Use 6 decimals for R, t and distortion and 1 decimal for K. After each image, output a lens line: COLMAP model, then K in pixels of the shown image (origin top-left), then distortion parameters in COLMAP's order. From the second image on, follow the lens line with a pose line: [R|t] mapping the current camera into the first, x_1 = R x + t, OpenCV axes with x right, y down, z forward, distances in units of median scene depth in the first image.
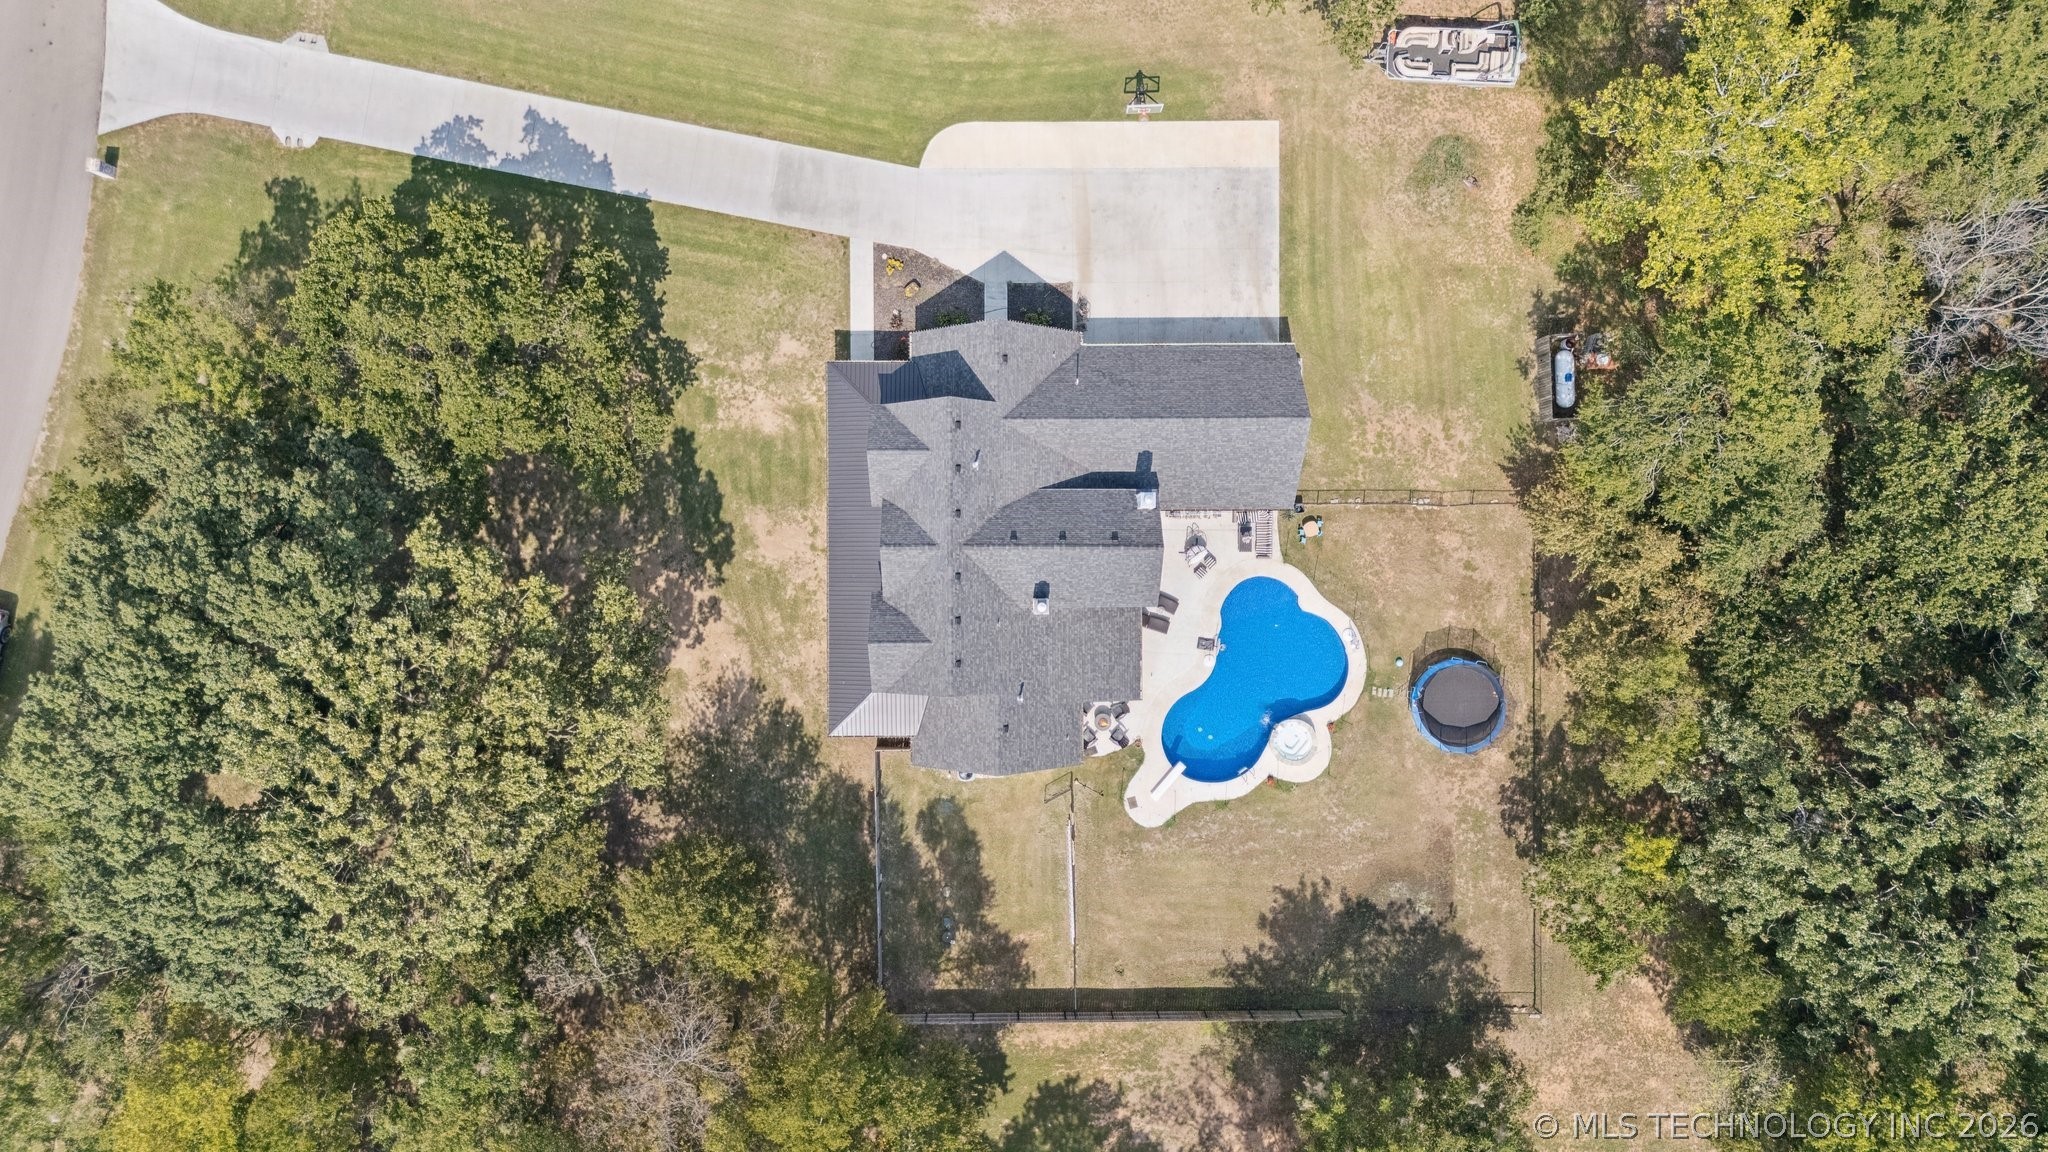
lens RADIAL K [[1494.4, 0, 1025.3], [0, 1494.4, 567.8], [0, 0, 1]] dist [0.048935, -0.001759]
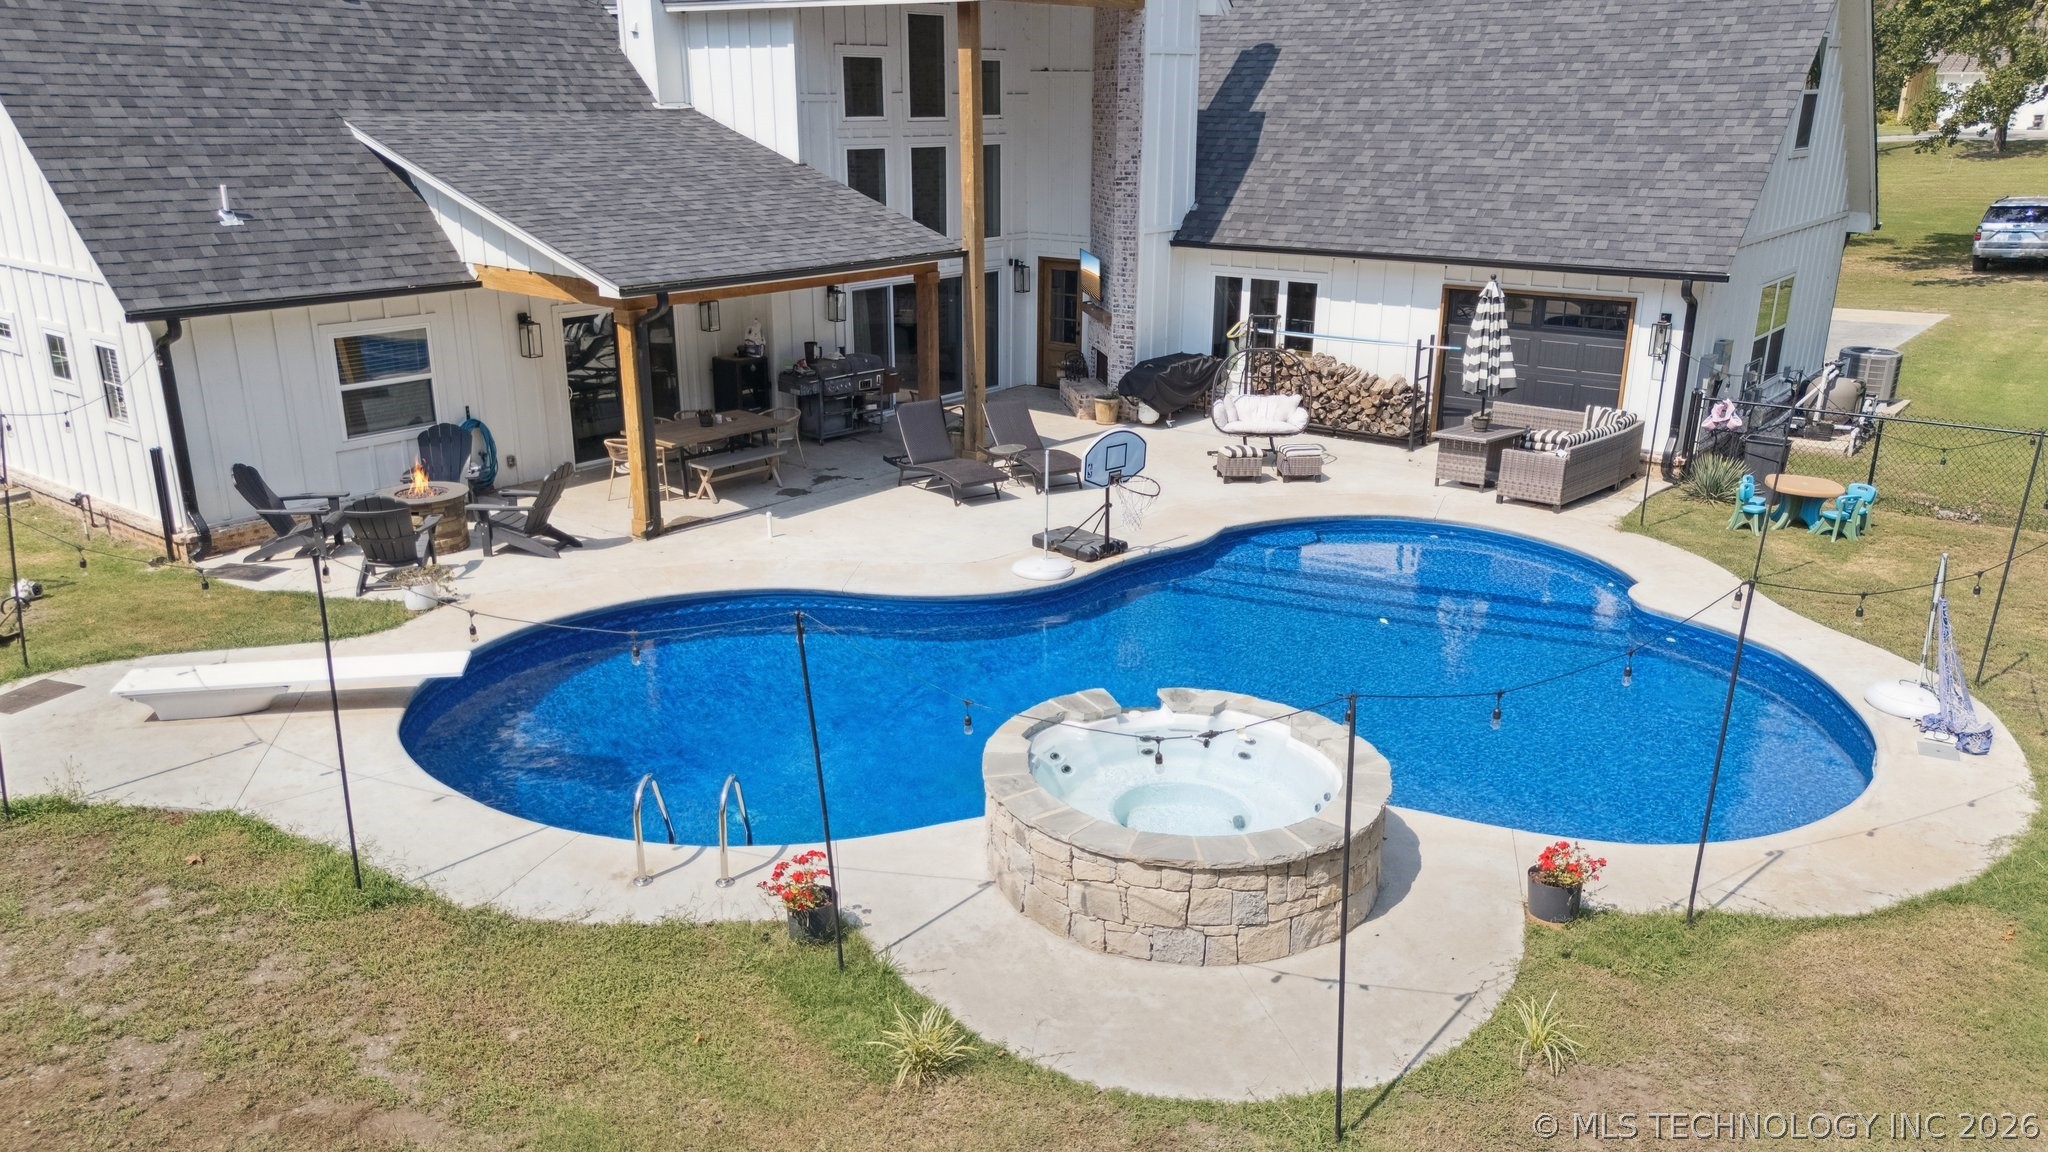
lens RADIAL K [[1494.4, 0, 1025.3], [0, 1494.4, 567.8], [0, 0, 1]] dist [0.048935, -0.001759]
pose [[0.788732, 0.153394, -0.595292, 0.233910], [-0.614542, 0.221155, -0.757251, 0.206146], [0.015494, 0.963100, 0.268699, 0.946641]]
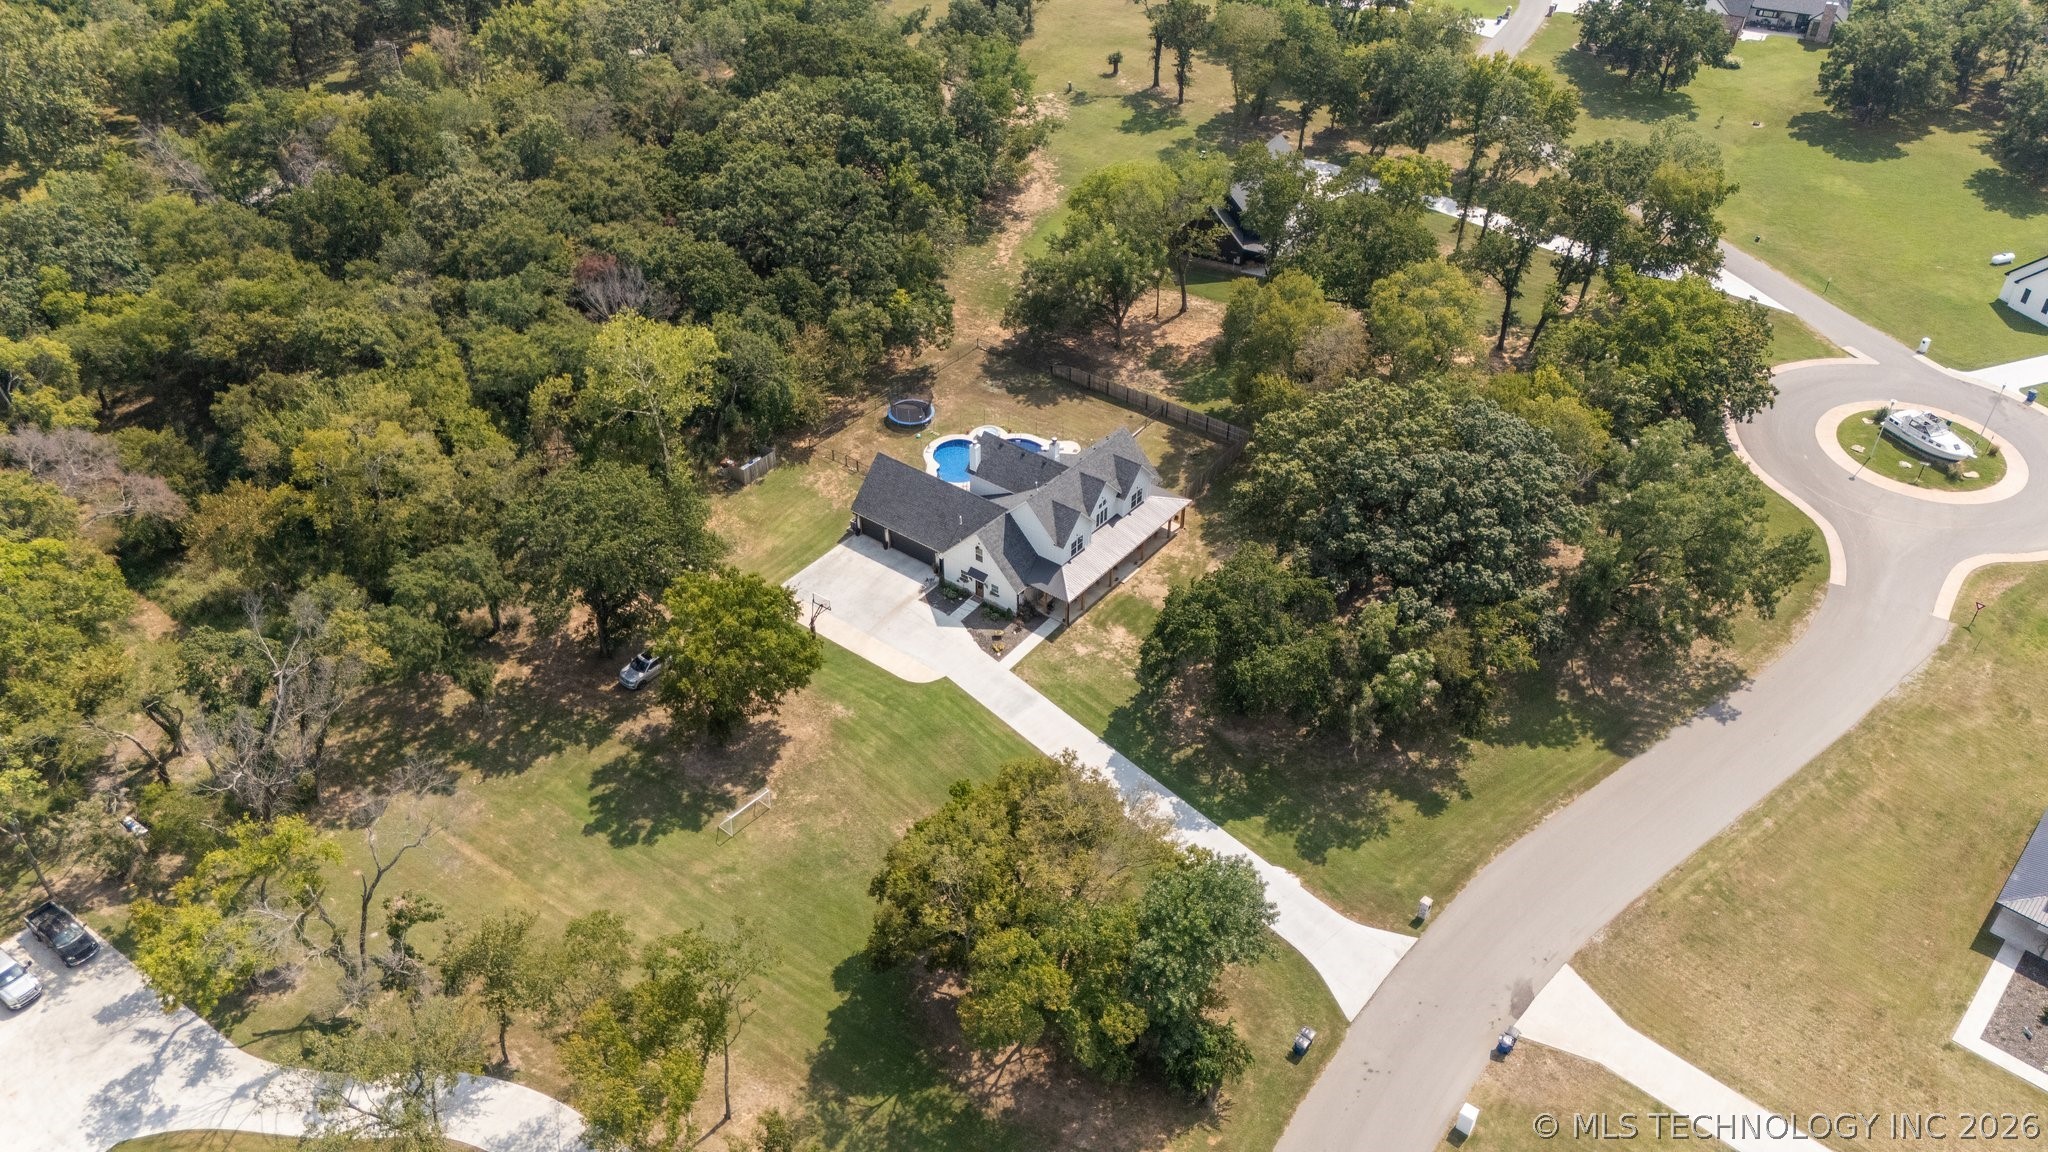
lens RADIAL K [[1494.4, 0, 1025.3], [0, 1494.4, 567.8], [0, 0, 1]] dist [0.048935, -0.001759]
pose [[-0.795125, -0.378243, 0.474035, -0.825485], [0.606244, -0.475617, 0.637383, -1.148586], [-0.015627, 0.794180, 0.607482, -0.025471]]
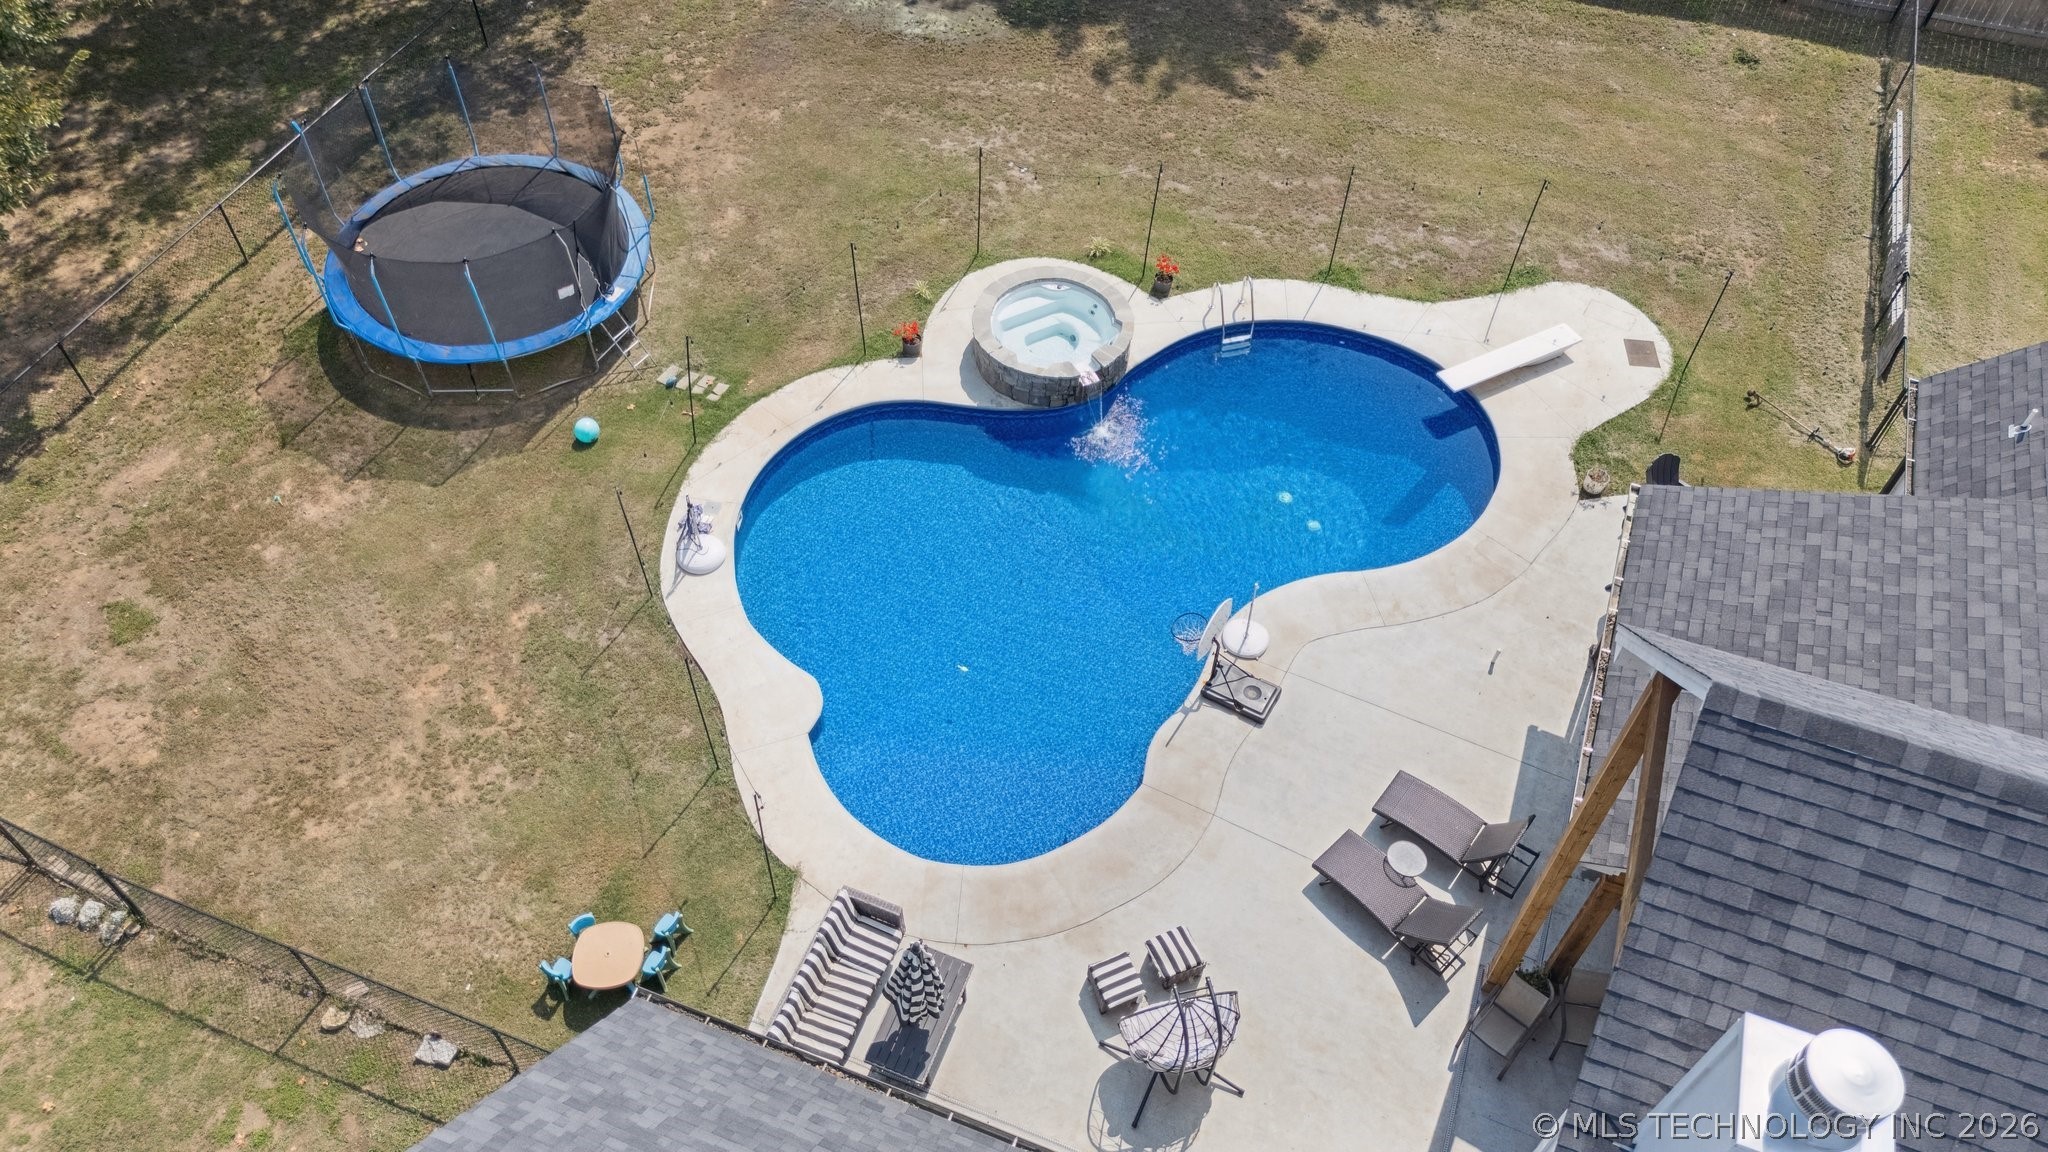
lens RADIAL K [[1494.4, 0, 1025.3], [0, 1494.4, 567.8], [0, 0, 1]] dist [0.048935, -0.001759]
pose [[-0.931749, -0.297826, 0.207710, 0.109473], [0.362247, -0.723185, 0.588031, -0.088234], [-0.024918, 0.623139, 0.781714, 0.798170]]
